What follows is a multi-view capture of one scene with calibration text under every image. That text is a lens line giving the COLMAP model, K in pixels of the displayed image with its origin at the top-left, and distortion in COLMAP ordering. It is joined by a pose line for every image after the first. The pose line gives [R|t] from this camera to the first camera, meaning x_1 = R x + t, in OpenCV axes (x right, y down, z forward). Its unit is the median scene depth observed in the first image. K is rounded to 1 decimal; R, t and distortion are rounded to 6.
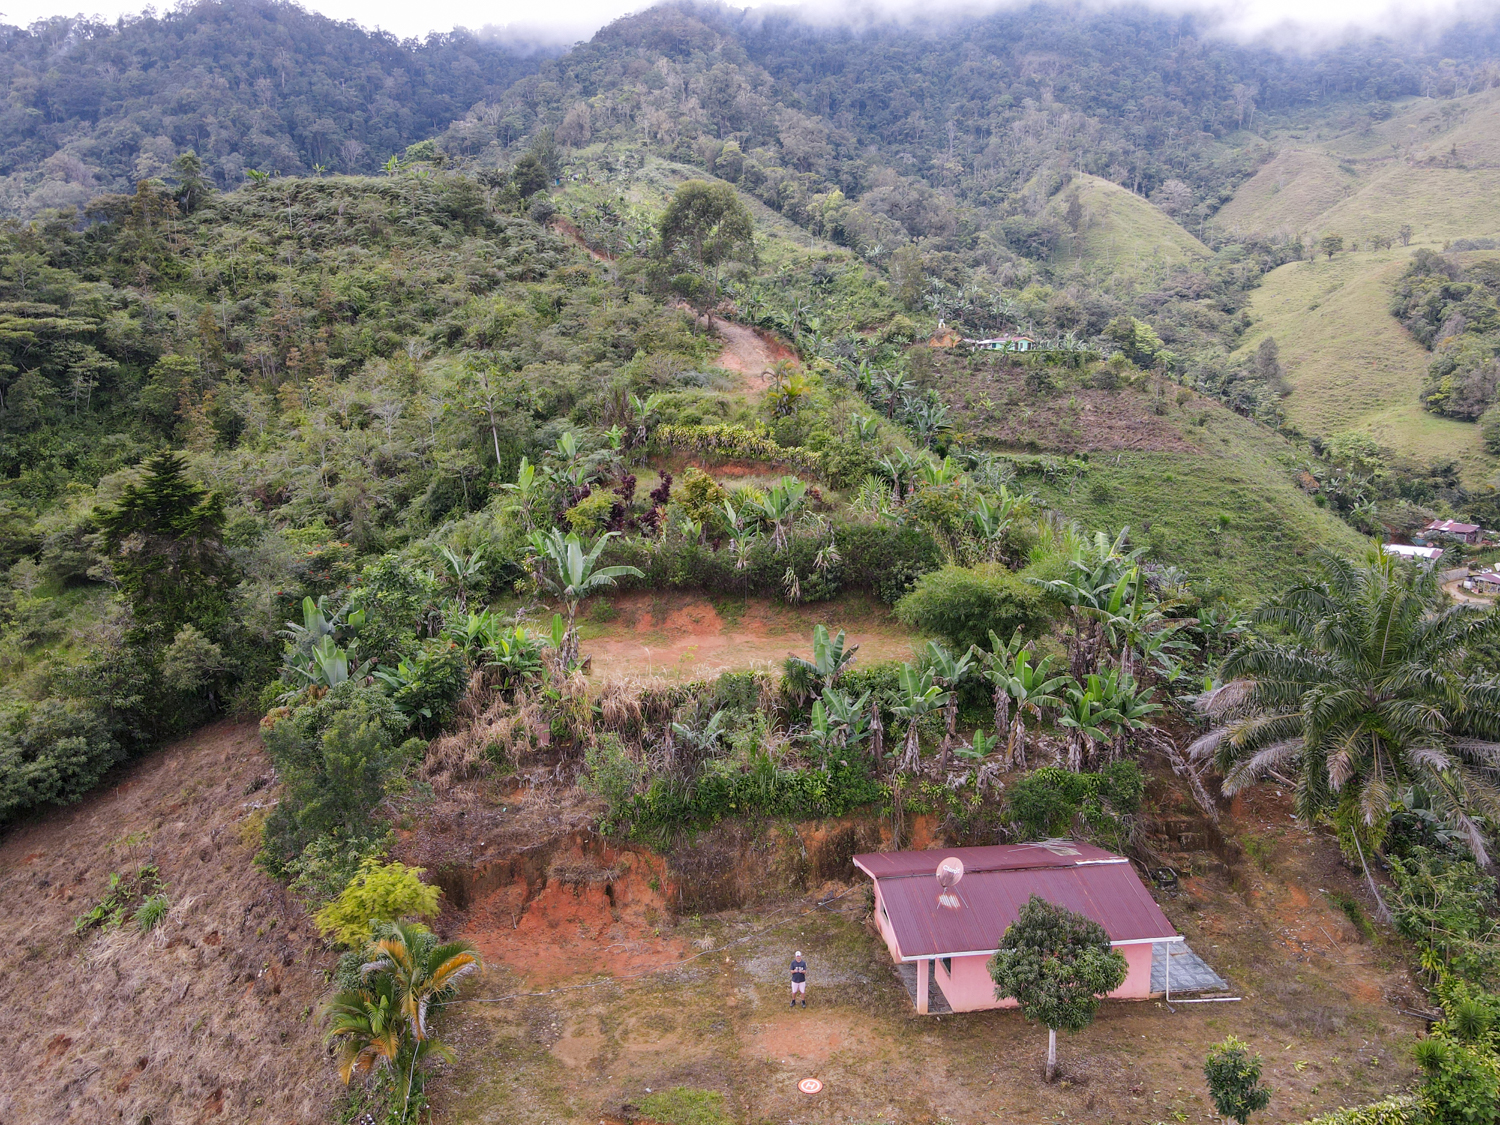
lens RADIAL K [[1108.6, 0, 747.8], [0, 1108.6, 562.5], [0, 0, 1]] dist [0.006190, 0.019207]
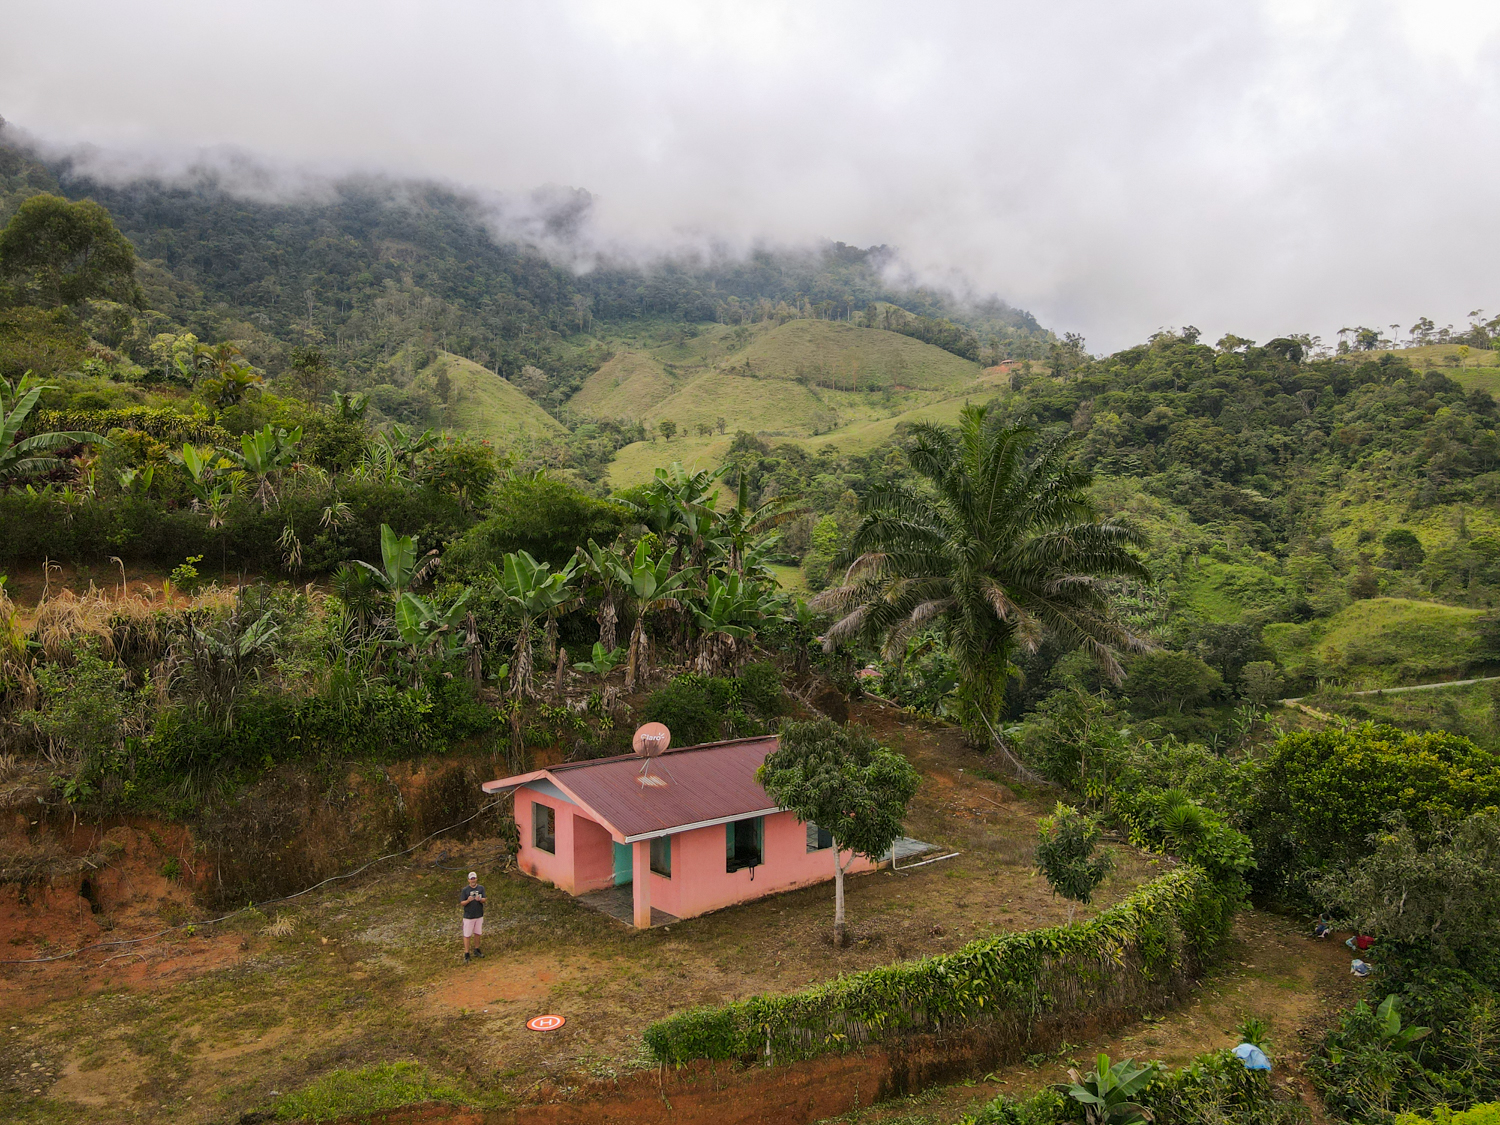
lens RADIAL K [[1108.6, 0, 753.3], [0, 1108.6, 557.7], [0, 0, 1]] dist [0.006190, 0.019207]
pose [[0.847233, -0.001966, 0.531218, -0.043751], [0.091552, 0.985571, -0.142367, 0.074174], [-0.523273, 0.169252, 0.835188, 0.085781]]
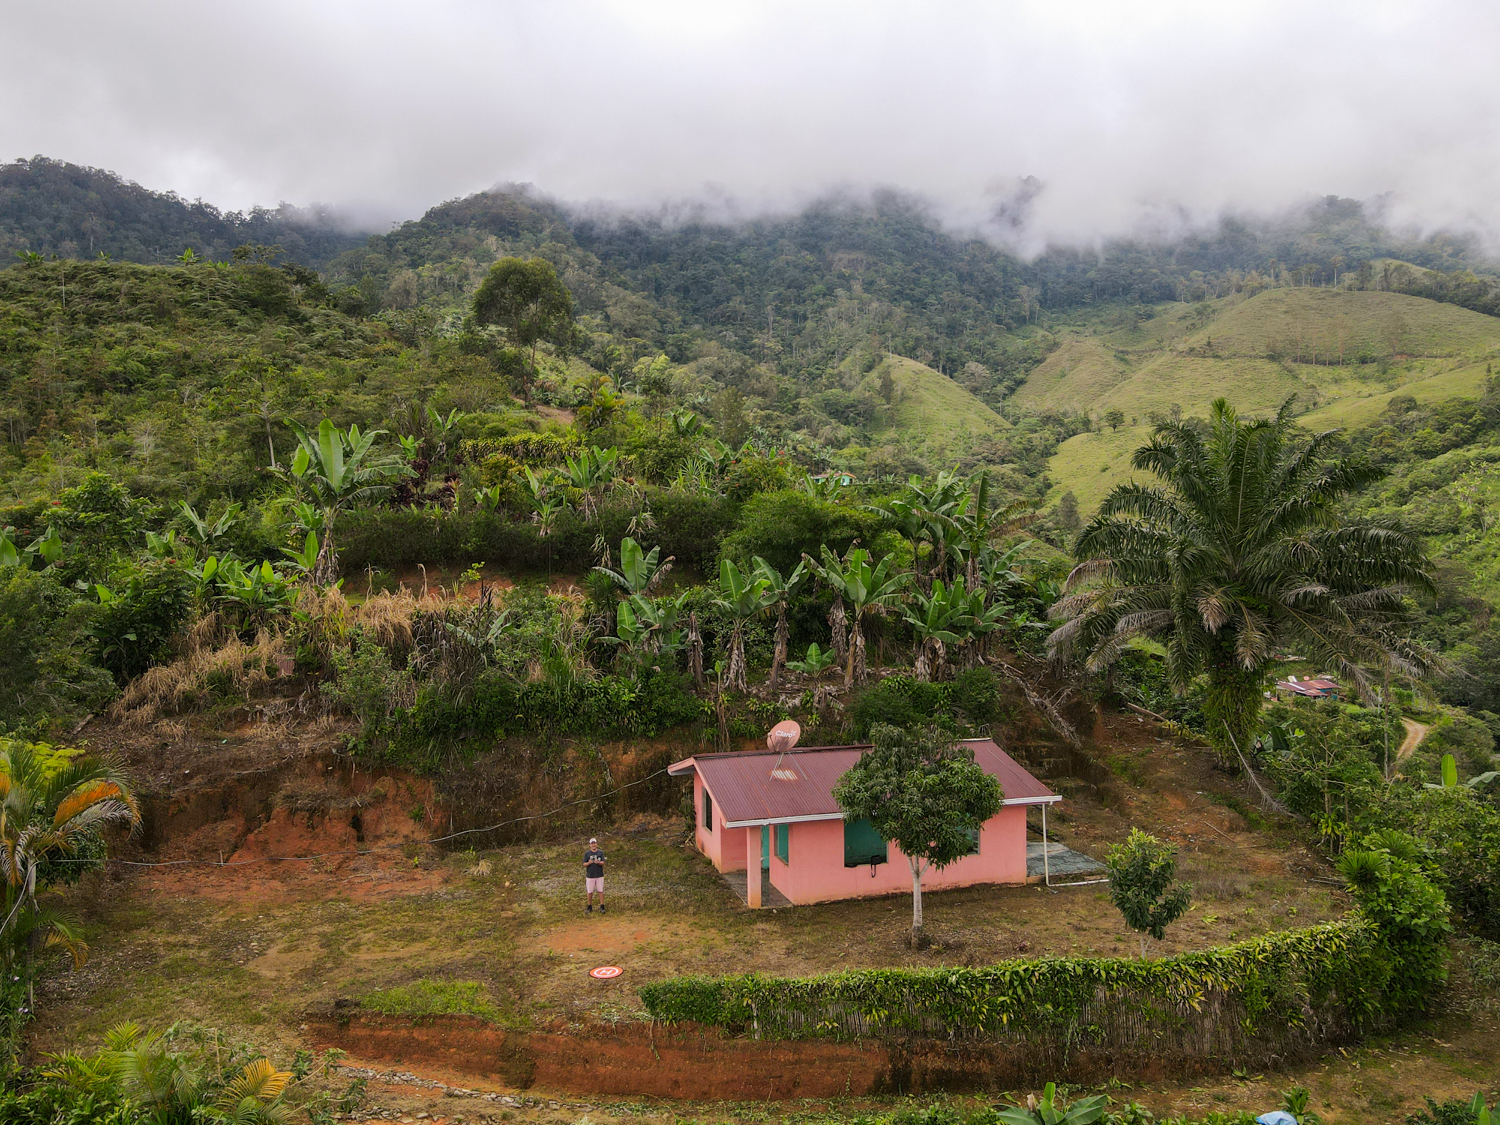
lens RADIAL K [[1108.6, 0, 749.5], [0, 1108.6, 561.4], [0, 0, 1]] dist [0.006190, 0.019207]
pose [[0.988359, -0.003879, 0.152089, 0.009425], [0.028483, 0.986717, -0.159931, 0.077217], [-0.149448, 0.162401, 0.975342, 0.052316]]
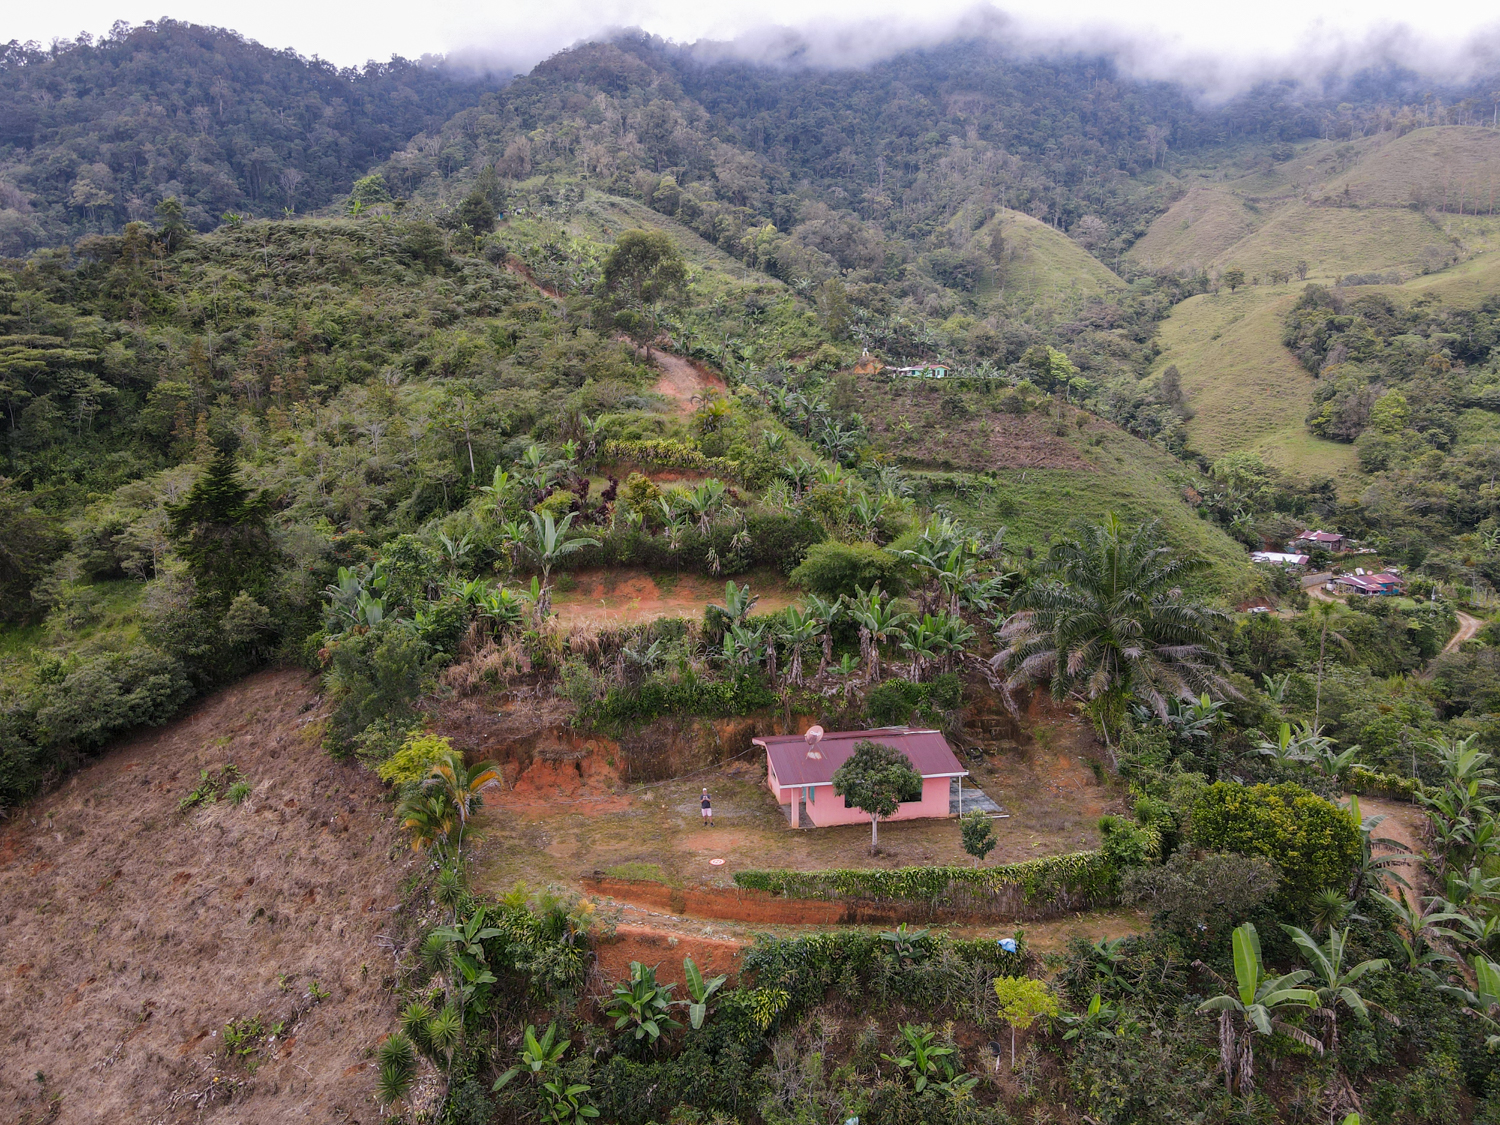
lens RADIAL K [[1108.6, 0, 749.6], [0, 1108.6, 563.0], [0, 0, 1]] dist [0.006190, 0.019207]
pose [[0.998465, -0.008335, 0.054754, 0.005000], [0.009544, 0.999716, -0.021858, 0.022695], [-0.054557, 0.022347, 0.998261, -0.127878]]
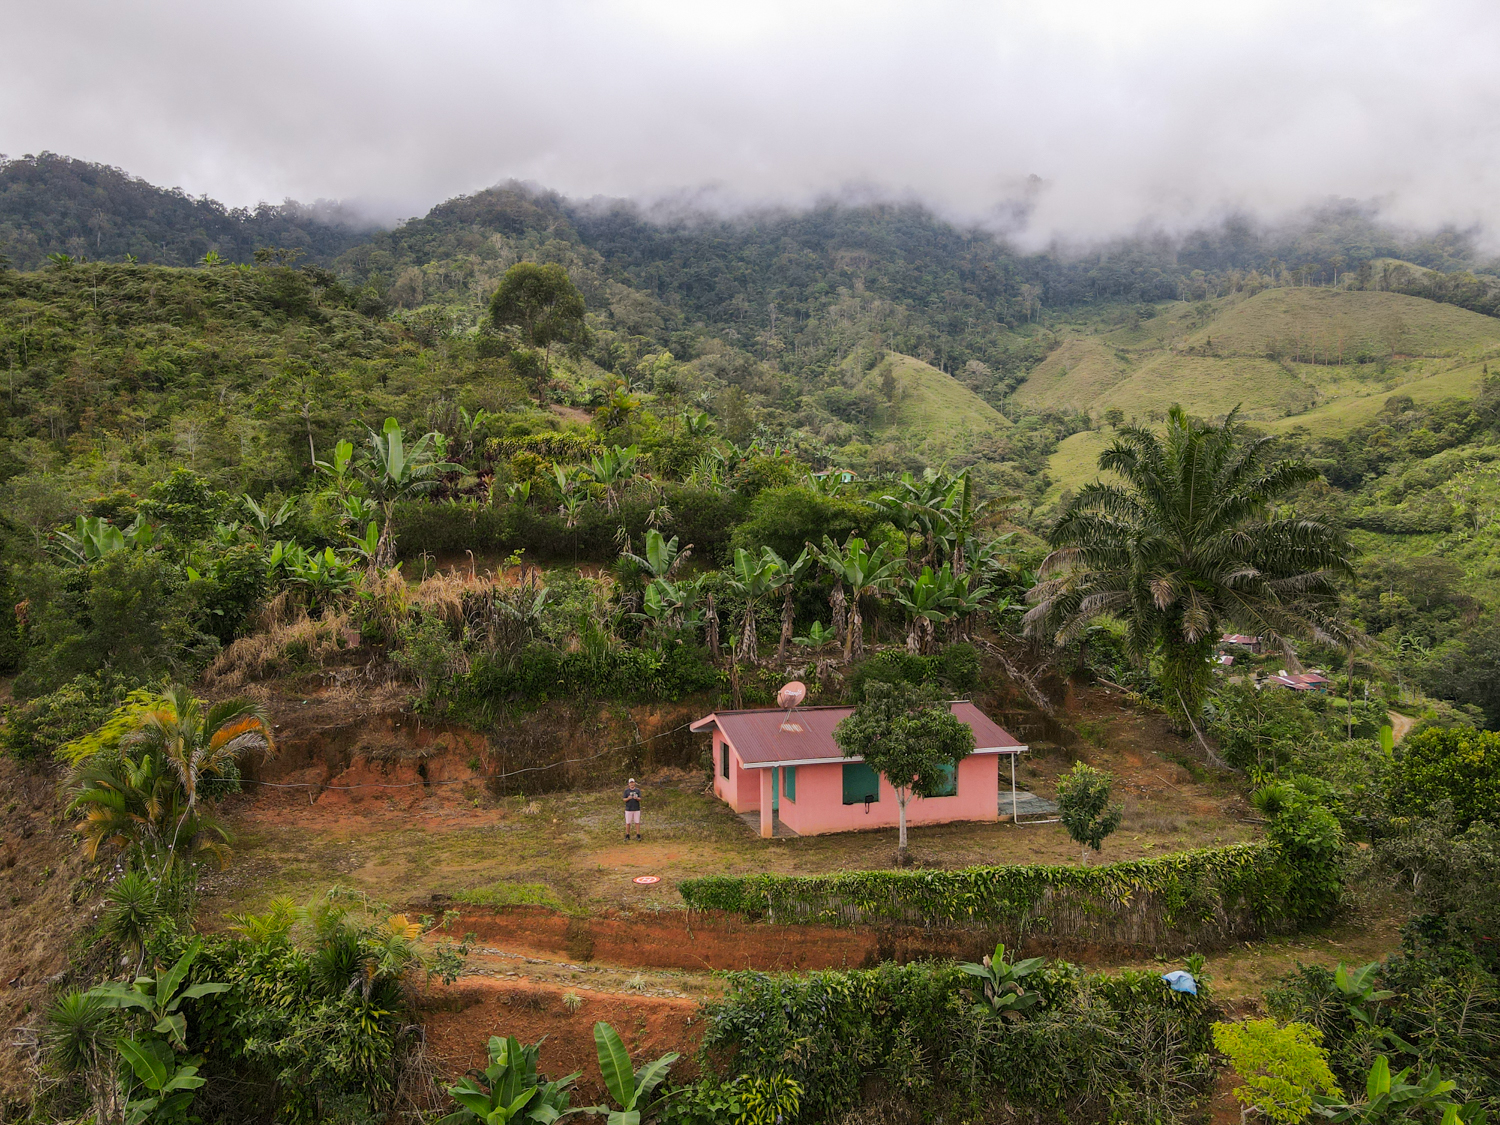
lens RADIAL K [[1108.6, 0, 749.8], [0, 1108.6, 561.9], [0, 0, 1]] dist [0.006190, 0.019207]
pose [[0.988501, -0.000858, 0.151210, 0.000722], [0.024833, 0.987327, -0.156743, 0.086210], [-0.149159, 0.158695, 0.975996, 0.015341]]
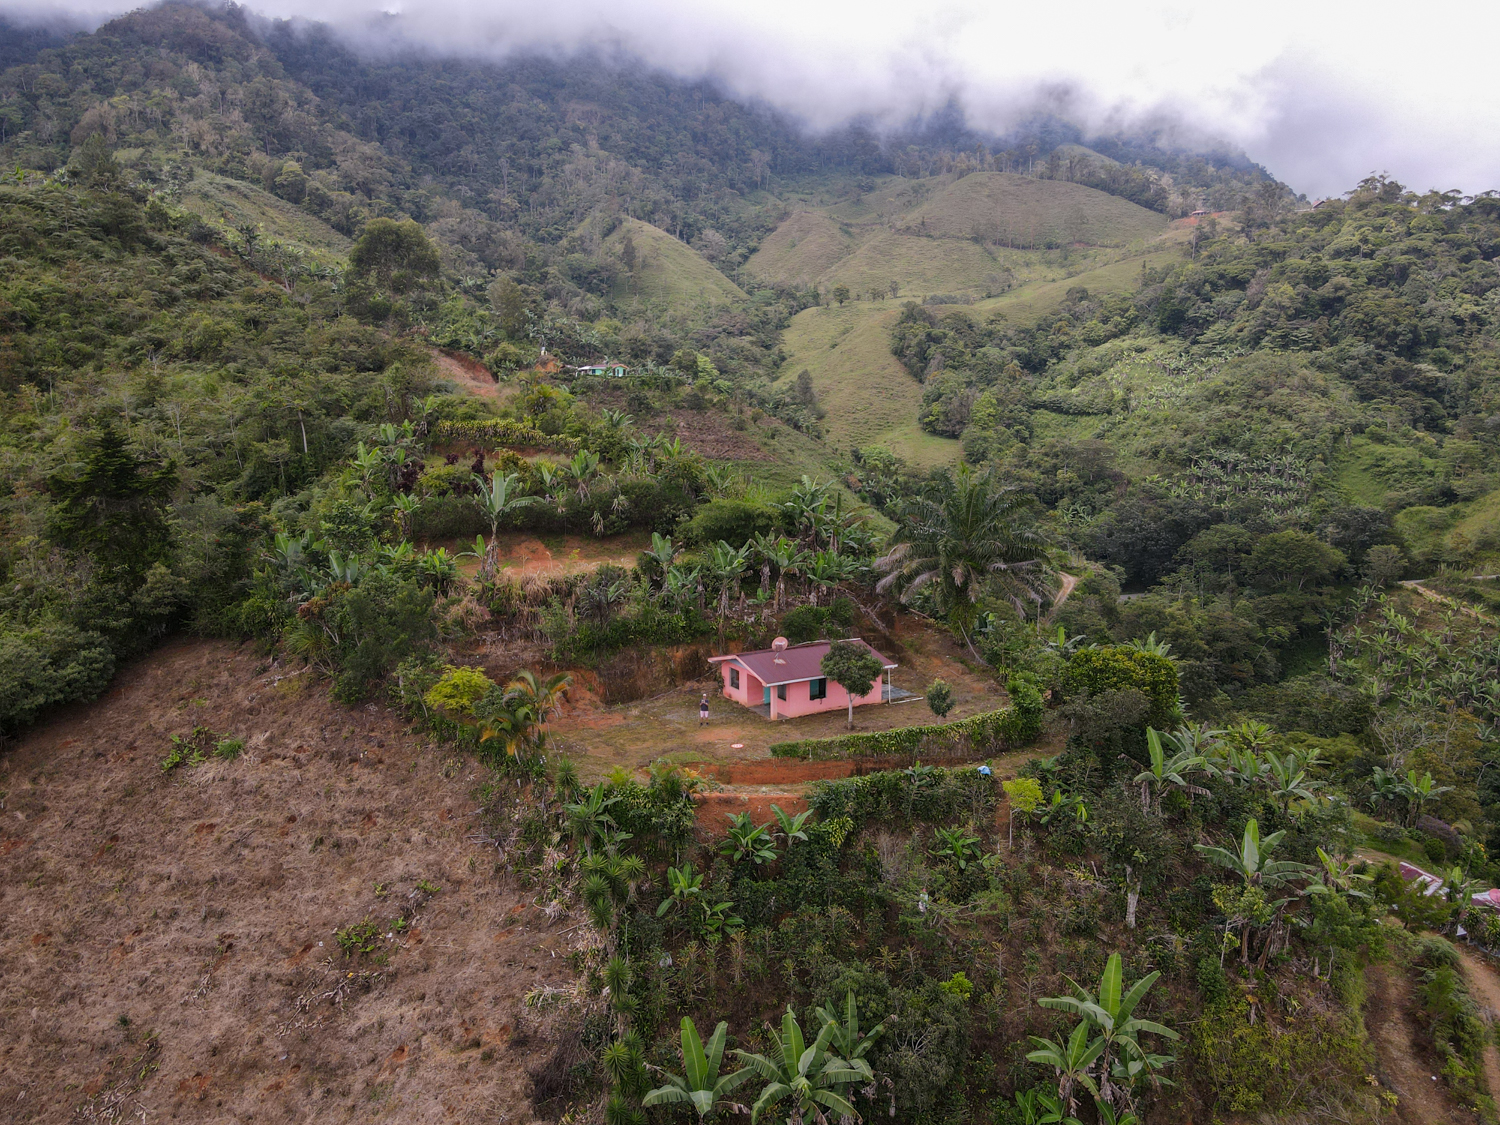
lens RADIAL K [[1108.6, 0, 754.9], [0, 1108.6, 562.1], [0, 0, 1]] dist [0.006190, 0.019207]
pose [[0.919720, -0.052064, 0.389107, -0.149279], [0.062721, 0.997922, -0.014726, 0.046549], [-0.387532, 0.037949, 0.921075, -0.175347]]
